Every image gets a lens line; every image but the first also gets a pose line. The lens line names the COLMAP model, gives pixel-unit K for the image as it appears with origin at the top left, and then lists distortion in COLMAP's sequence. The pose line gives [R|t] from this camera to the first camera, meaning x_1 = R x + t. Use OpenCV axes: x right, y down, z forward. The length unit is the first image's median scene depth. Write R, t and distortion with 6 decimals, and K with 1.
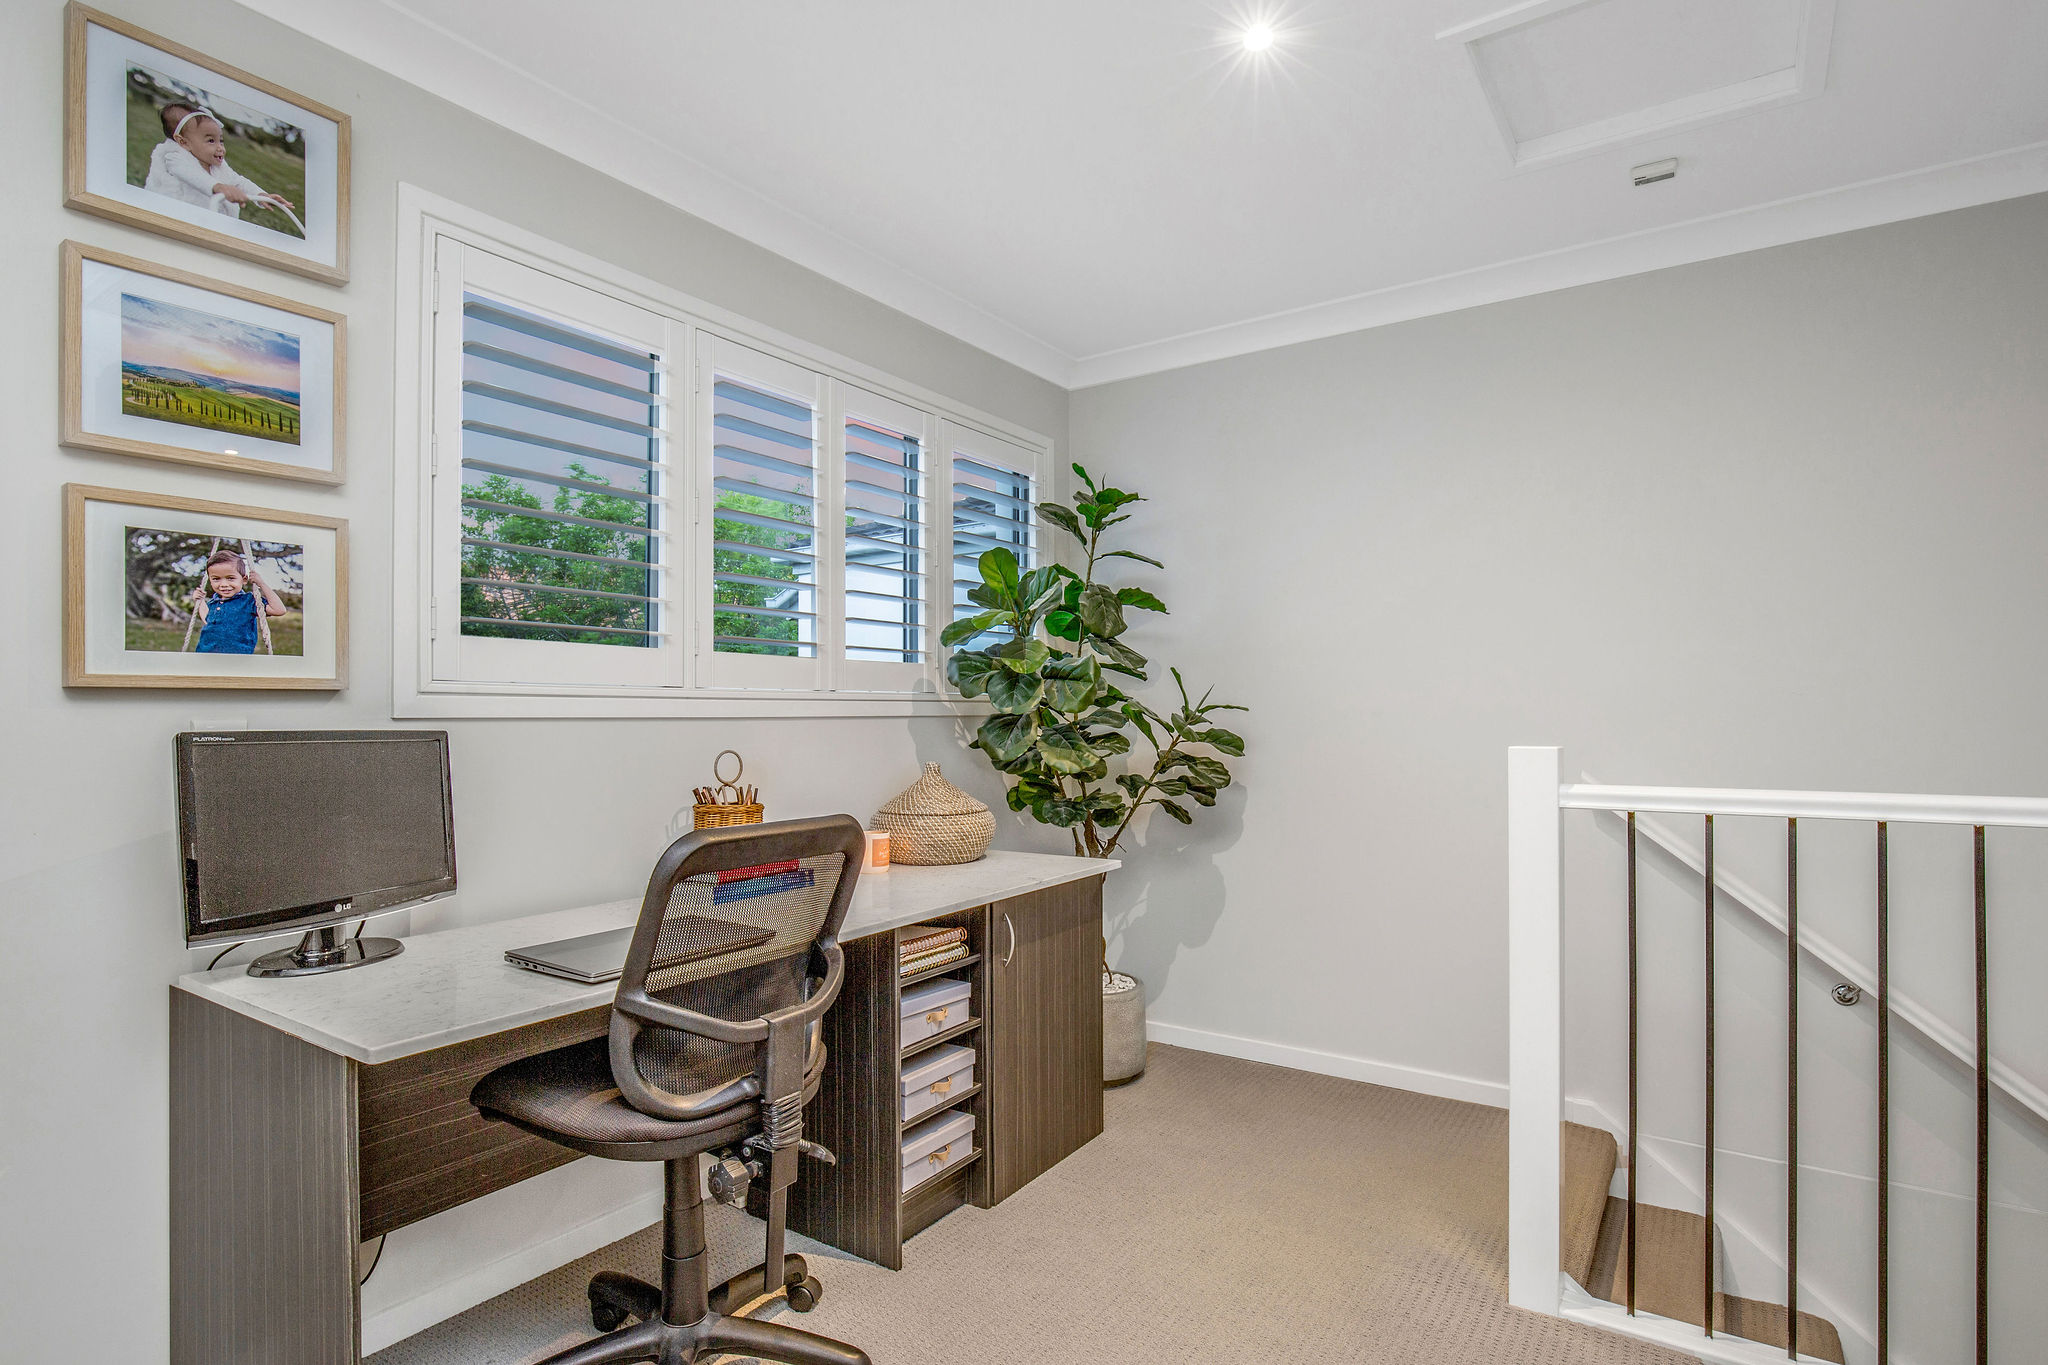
lens RADIAL K [[1053.6, 0, 1023.6], [0, 1053.6, 696.6], [0, 0, 1]] dist [-0.023465, 0.001366]
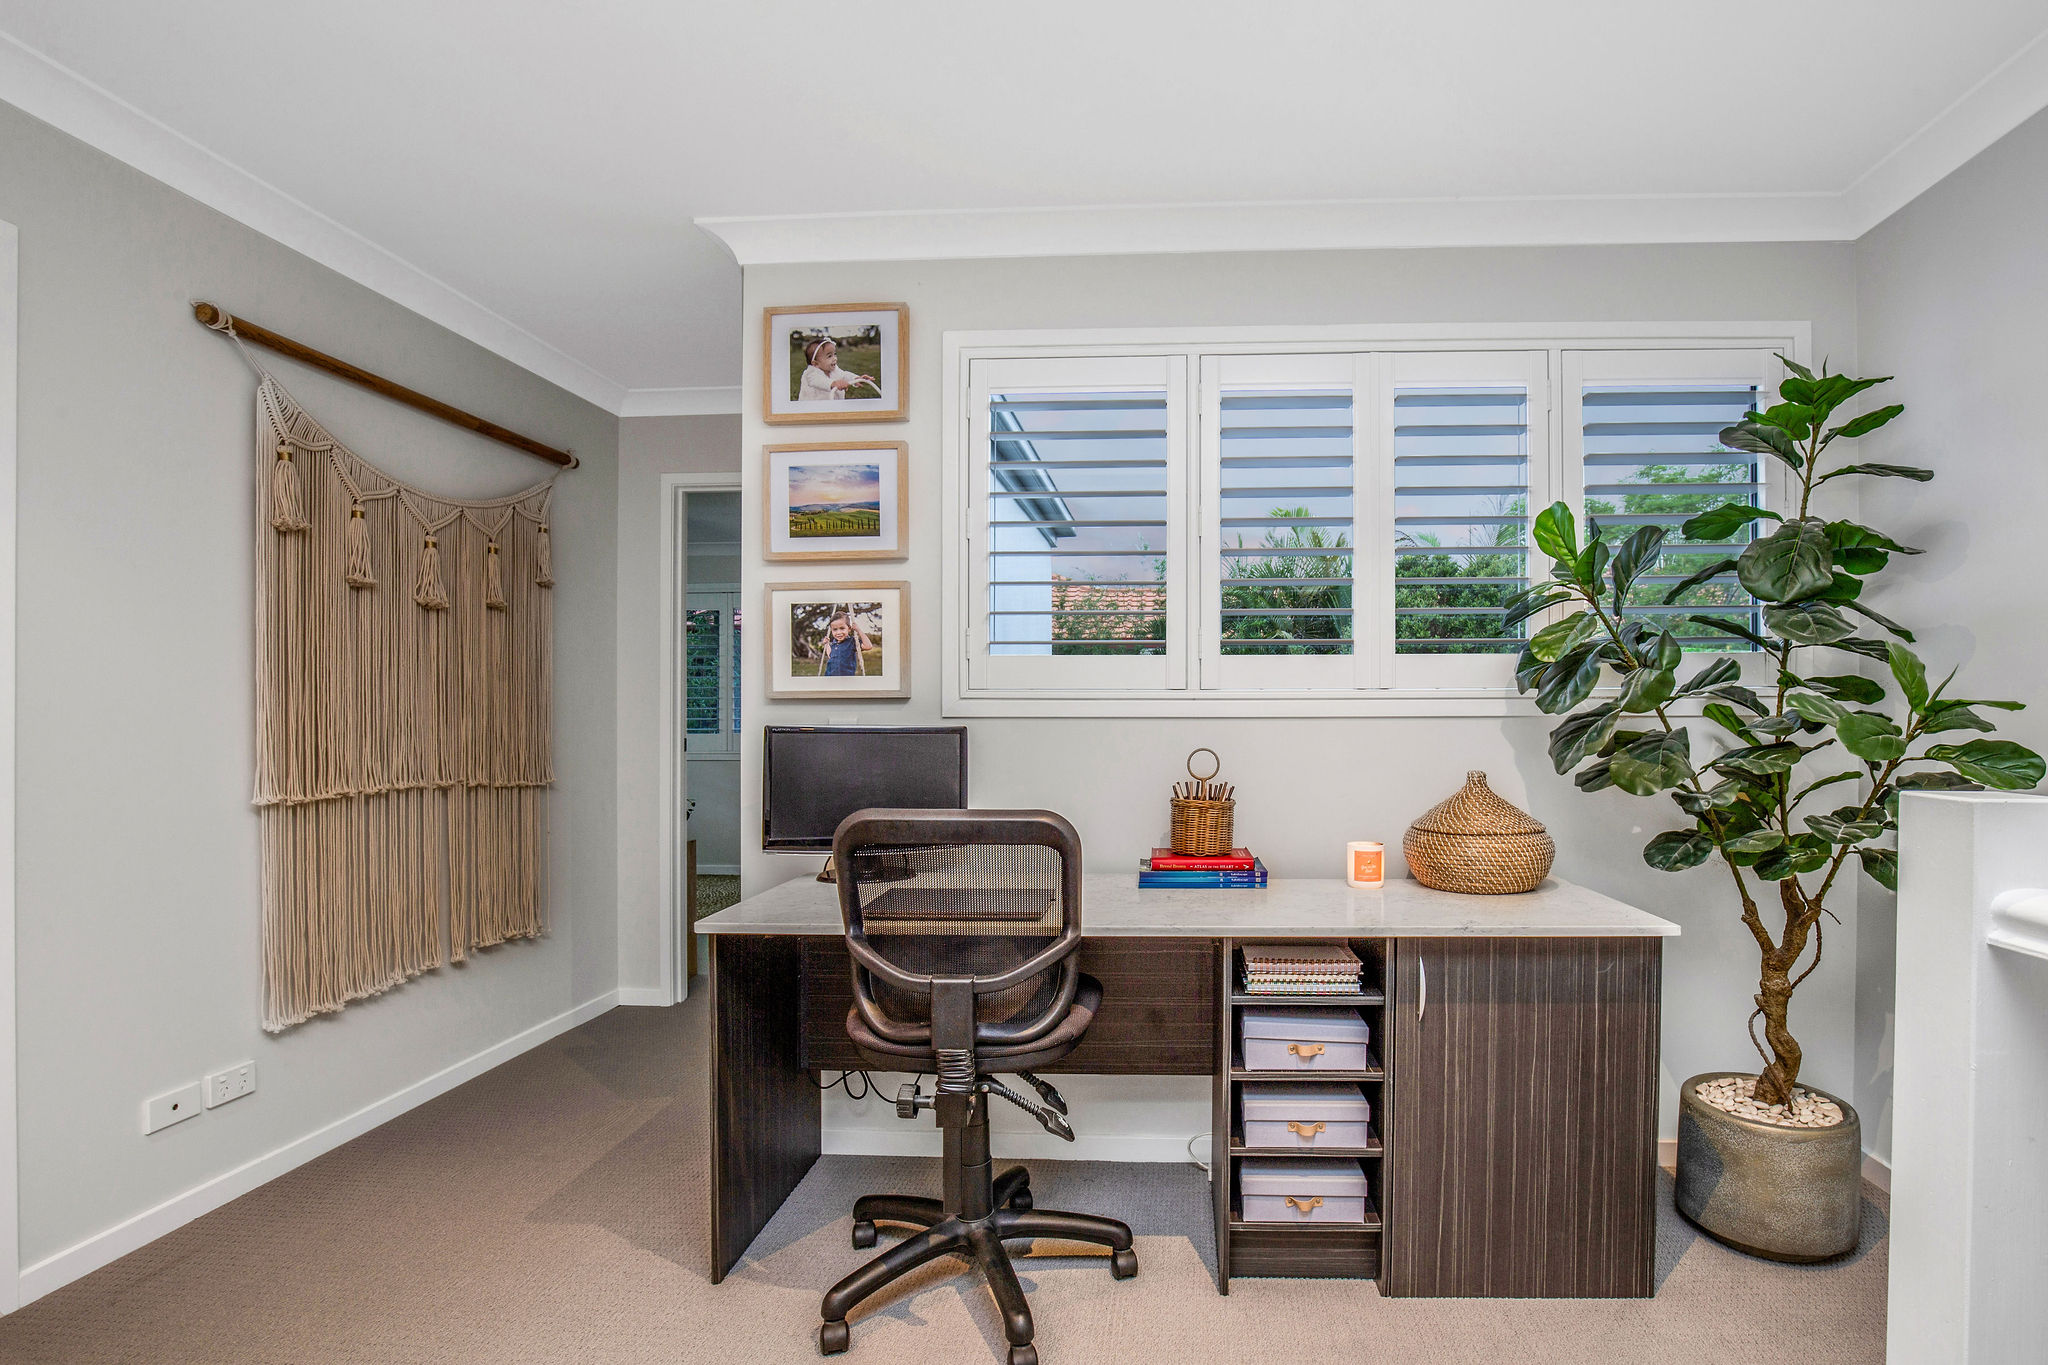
lens RADIAL K [[970.1, 0, 1087.2], [0, 970.1, 721.3], [0, 0, 1]] dist [-0.029177, -0.000230]
pose [[0.514676, 0.004106, -0.857375, 0.666995], [0.013691, 0.999822, 0.013007, 0.013140], [0.857275, -0.018433, 0.514528, 0.532686]]
